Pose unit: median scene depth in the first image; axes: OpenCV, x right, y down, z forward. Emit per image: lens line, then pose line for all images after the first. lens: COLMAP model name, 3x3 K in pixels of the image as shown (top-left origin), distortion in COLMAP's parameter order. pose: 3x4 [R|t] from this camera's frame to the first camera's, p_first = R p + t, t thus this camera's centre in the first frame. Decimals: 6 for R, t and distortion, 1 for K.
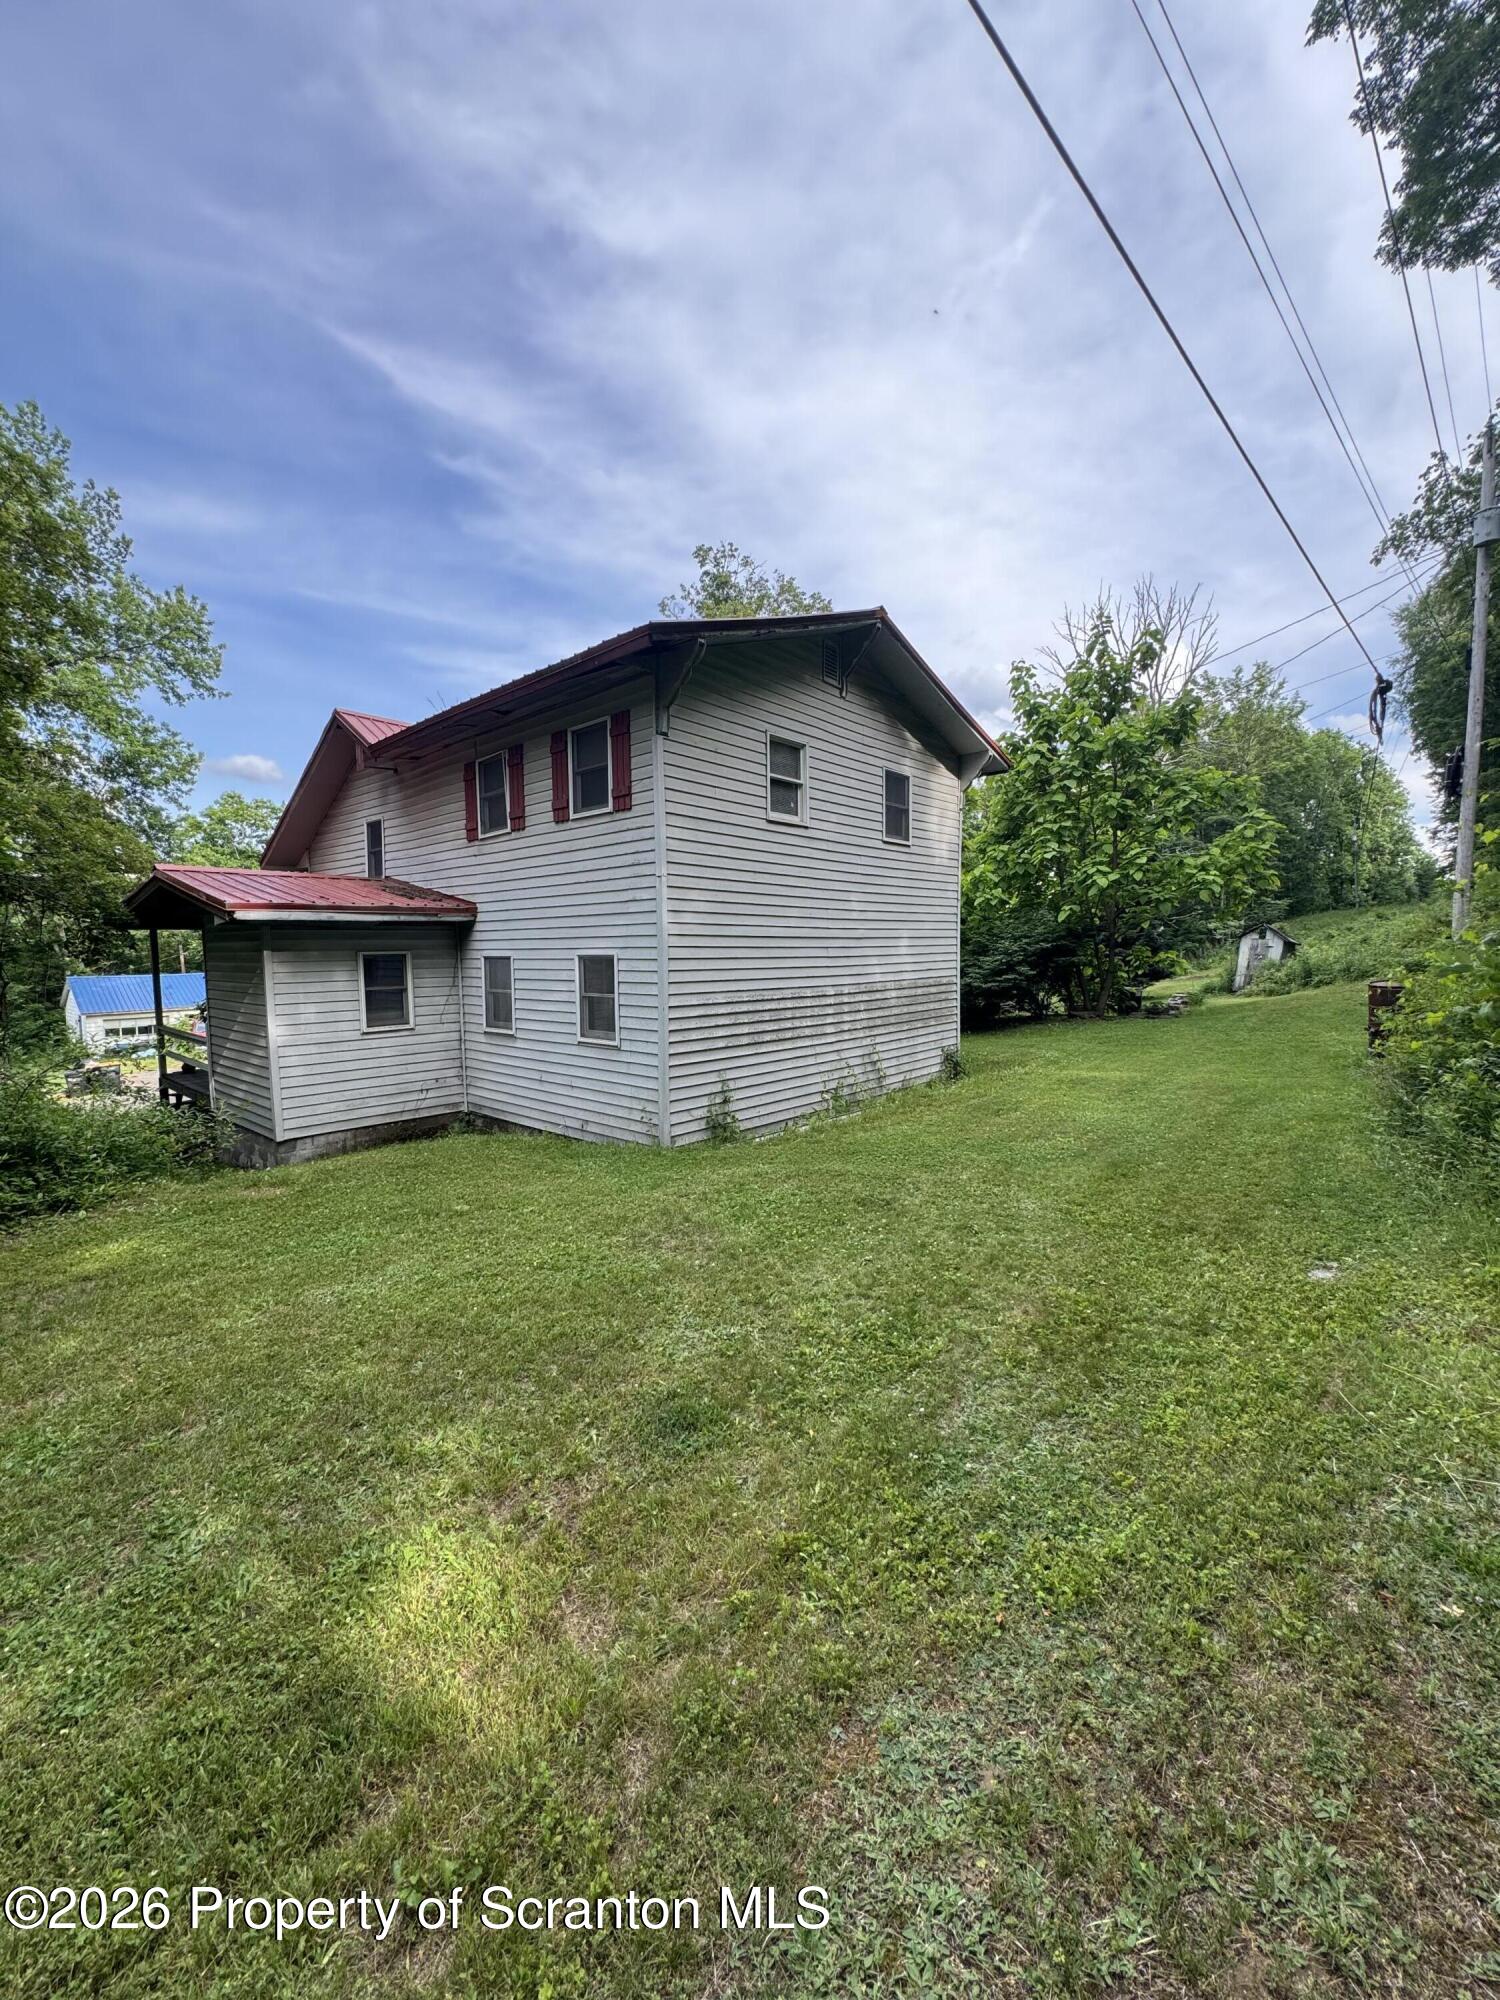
lens RADIAL K [[800.0, 0, 750.0], [0, 800.0, 1000.0], [0, 0, 1]] dist [-0.003270, 0.000518]
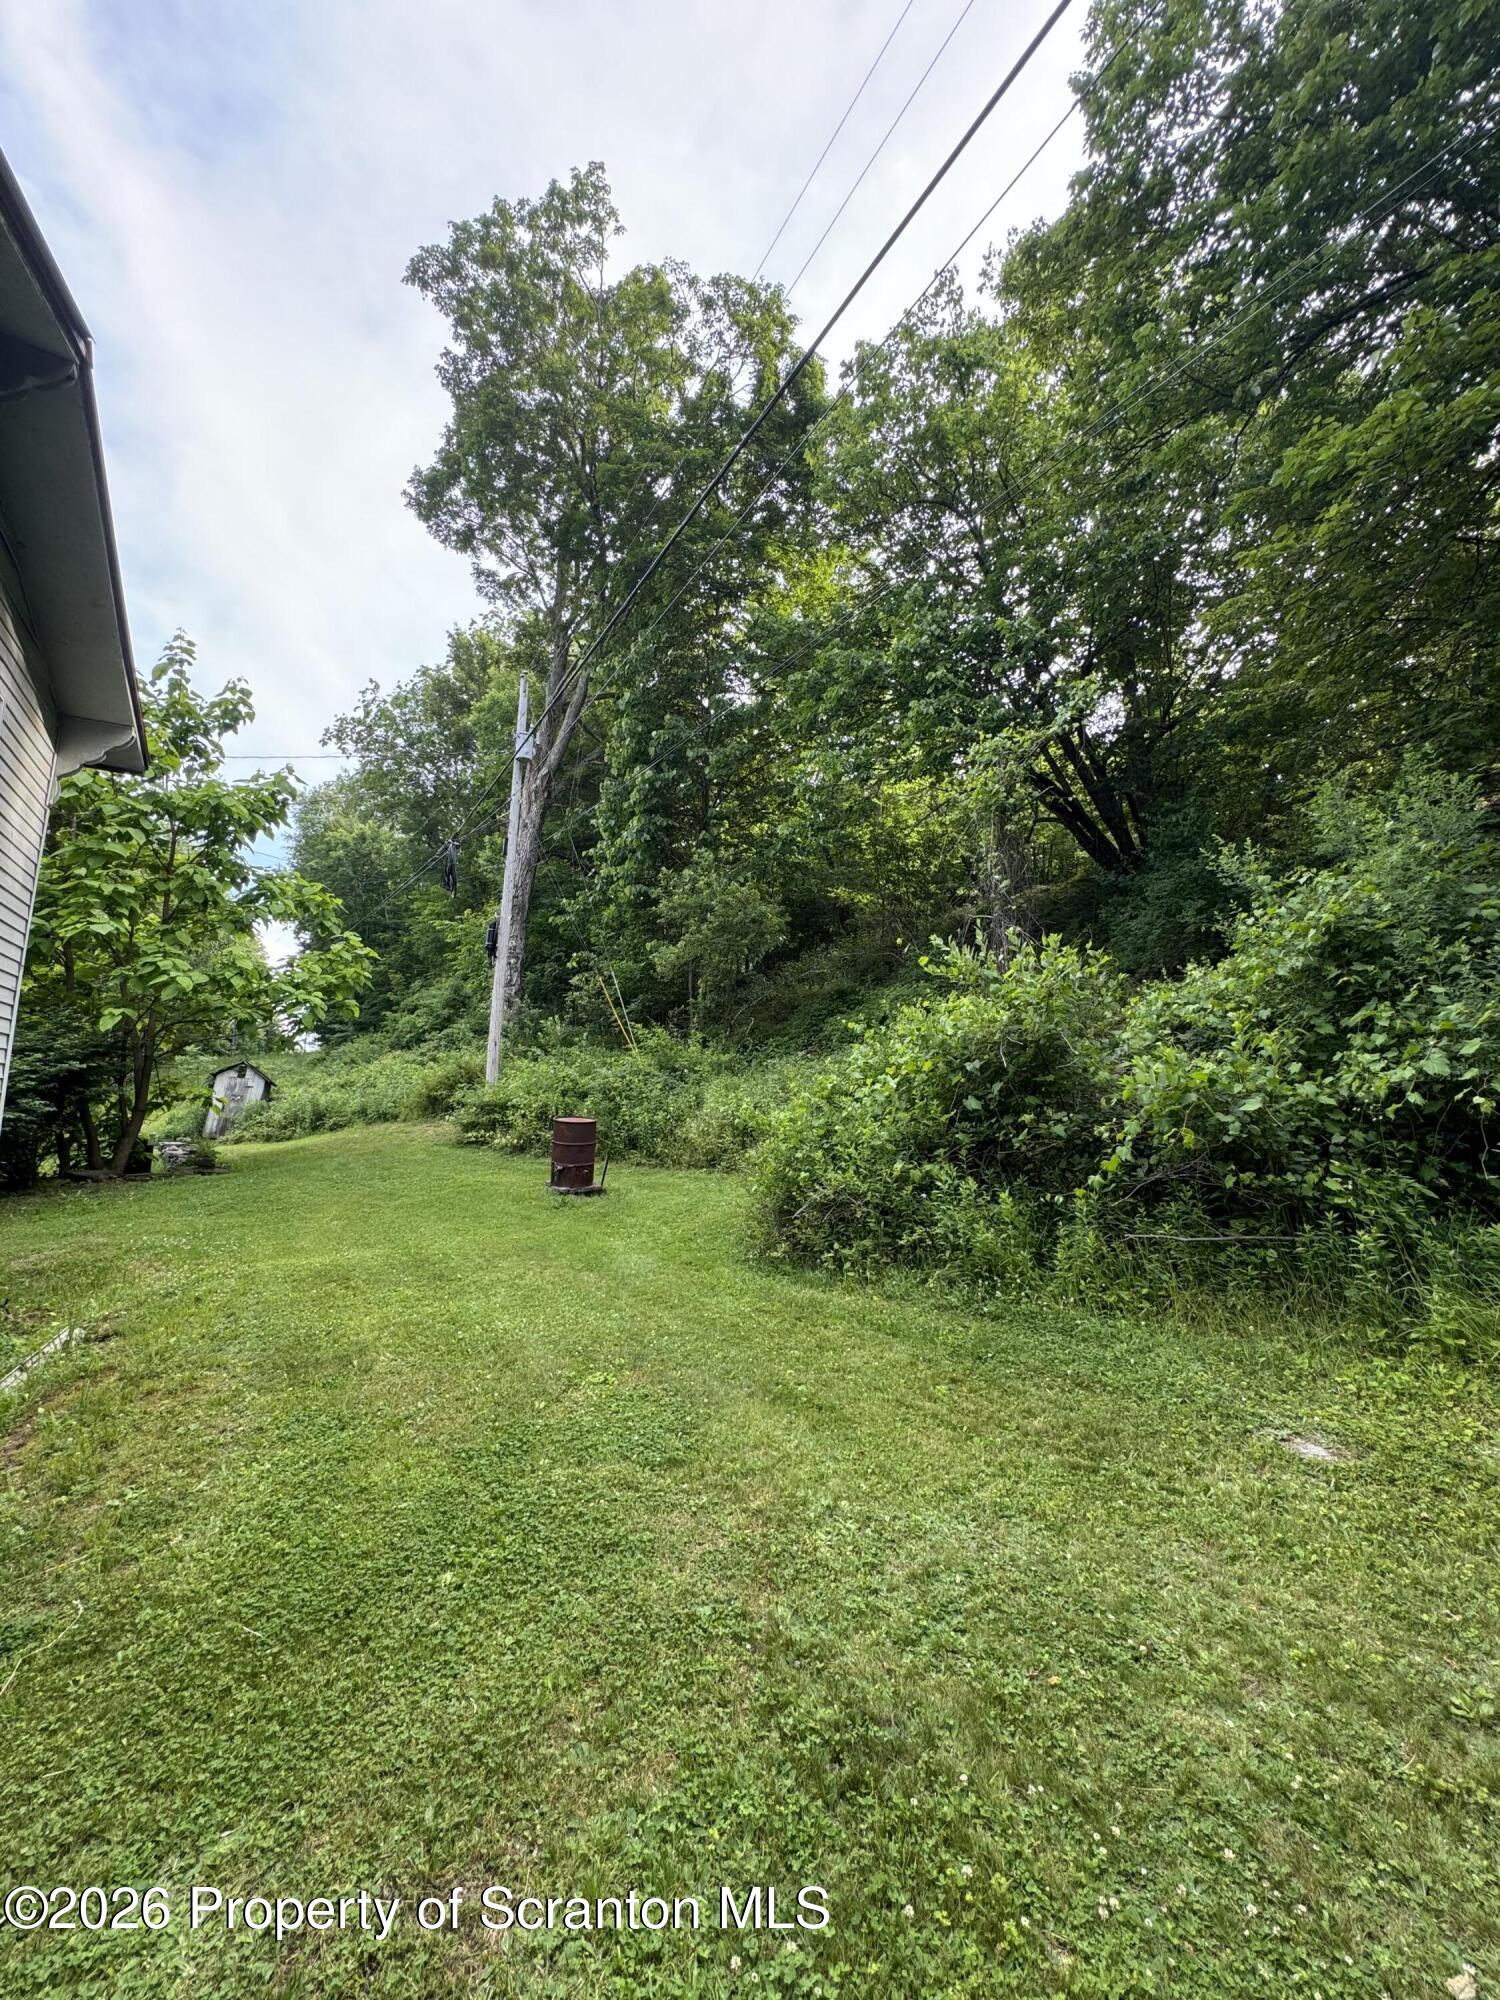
lens RADIAL K [[800.0, 0, 750.0], [0, 800.0, 1000.0], [0, 0, 1]] dist [-0.003270, 0.000518]
pose [[0.300032, 0.141329, 0.943402, -0.068702], [0.034977, 0.986669, -0.158935, -0.001016], [-0.953288, 0.080683, 0.291089, 0.291101]]
